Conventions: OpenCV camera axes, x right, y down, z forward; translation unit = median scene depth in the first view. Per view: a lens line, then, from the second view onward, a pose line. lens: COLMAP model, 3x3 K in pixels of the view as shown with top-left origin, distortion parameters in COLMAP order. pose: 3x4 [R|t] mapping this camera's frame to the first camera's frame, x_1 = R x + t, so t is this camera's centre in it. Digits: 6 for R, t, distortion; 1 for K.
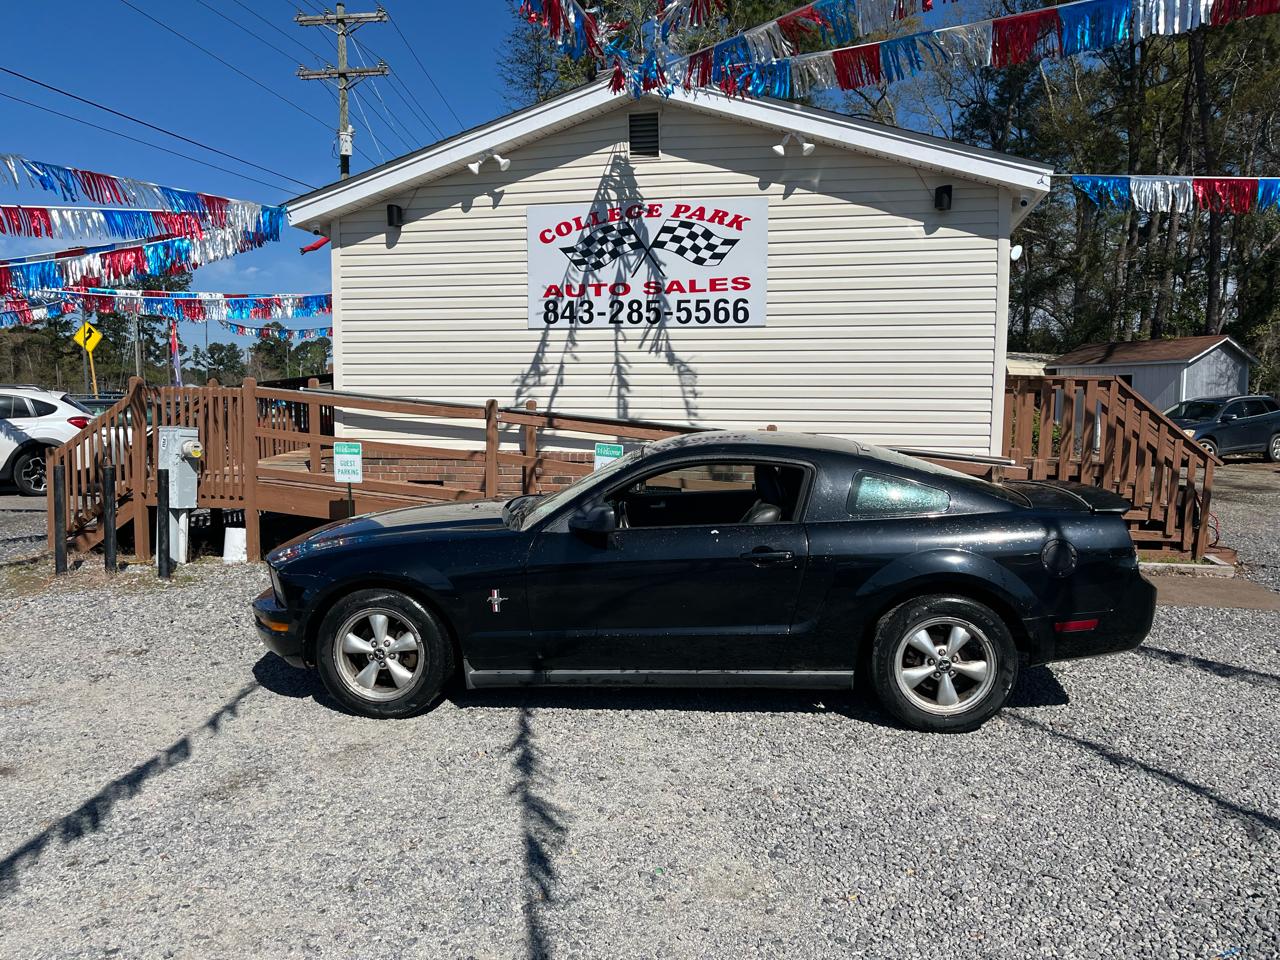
lens RADIAL K [[958.9, 0, 642.8], [0, 958.9, 481.5], [0, 0, 1]] dist [0.060220, -0.083798]
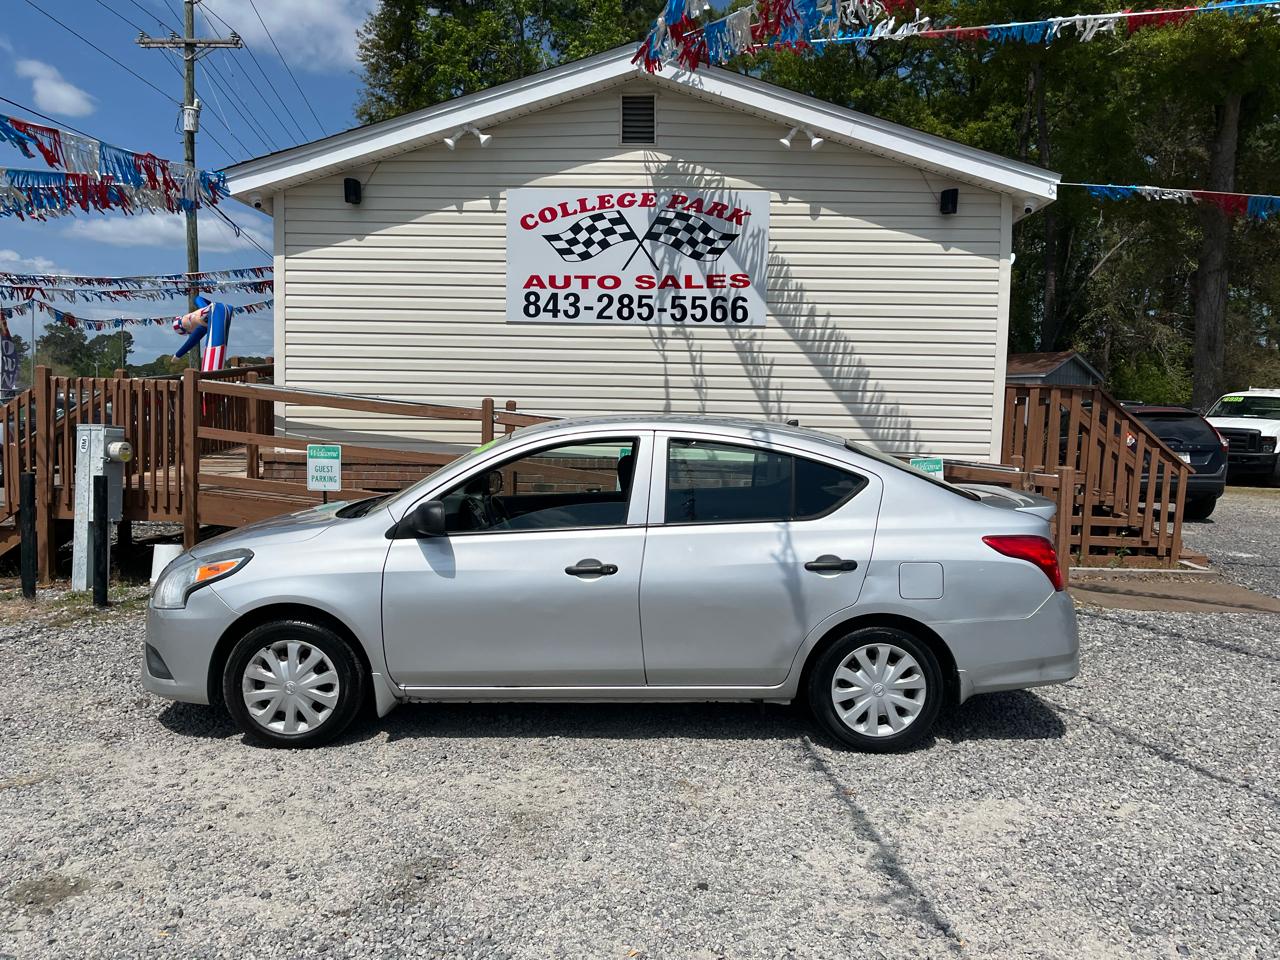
lens RADIAL K [[958.9, 0, 644.3], [0, 958.9, 474.2], [0, 0, 1]] dist [0.060220, -0.083798]
pose [[0.984124, 0.001986, 0.177471, -0.157455], [0.000411, 0.999909, -0.013470, -0.001842], [-0.177482, 0.013329, 0.984034, 0.081779]]
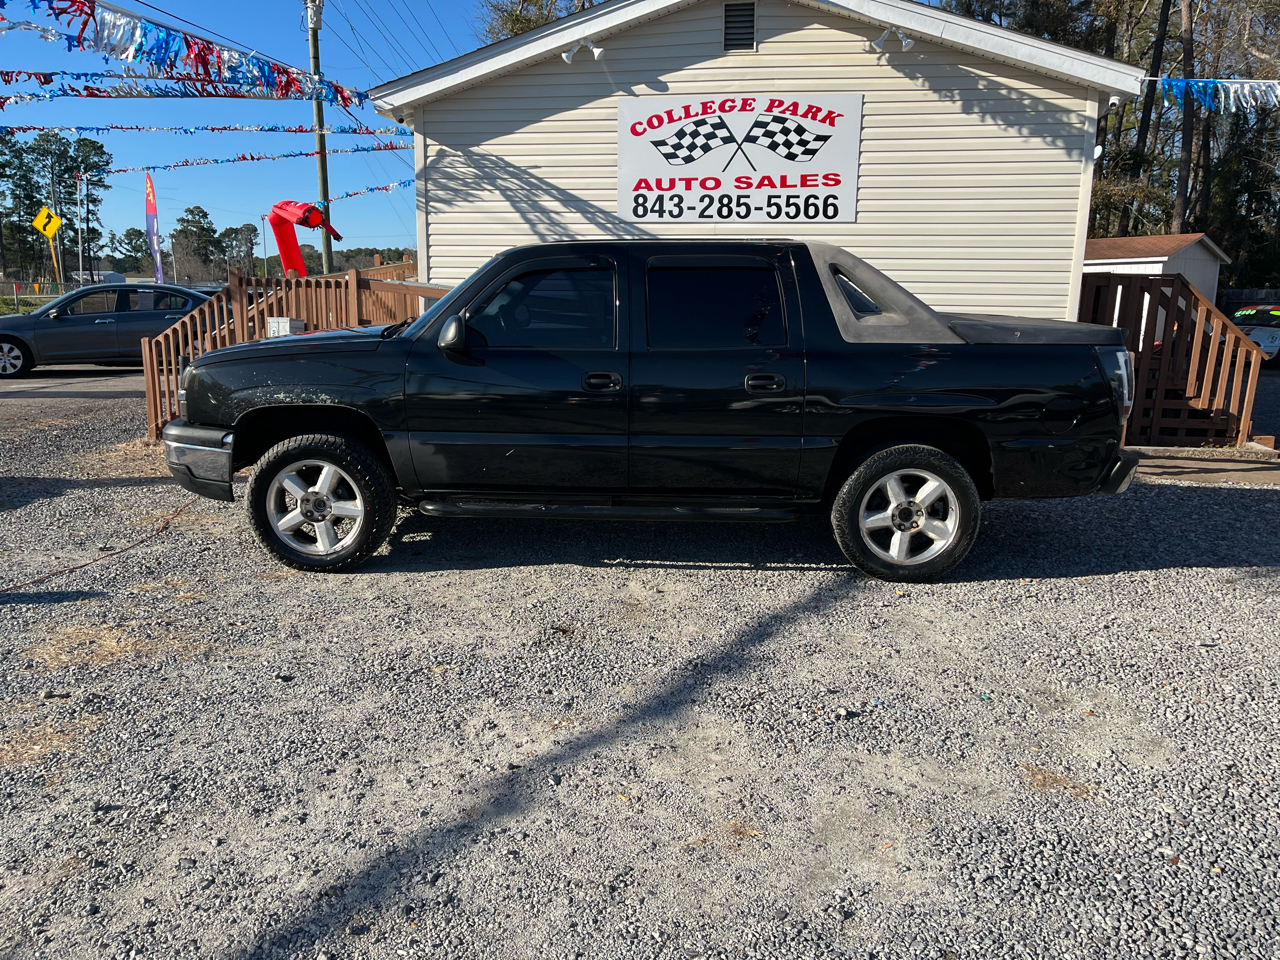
lens RADIAL K [[958.9, 0, 640.5], [0, 958.9, 483.7], [0, 0, 1]] dist [0.060220, -0.083798]
pose [[0.998069, -0.005134, 0.061900, -0.165453], [-0.001727, 0.993900, 0.110275, 0.003980], [-0.062088, -0.110169, 0.991972, -0.047525]]
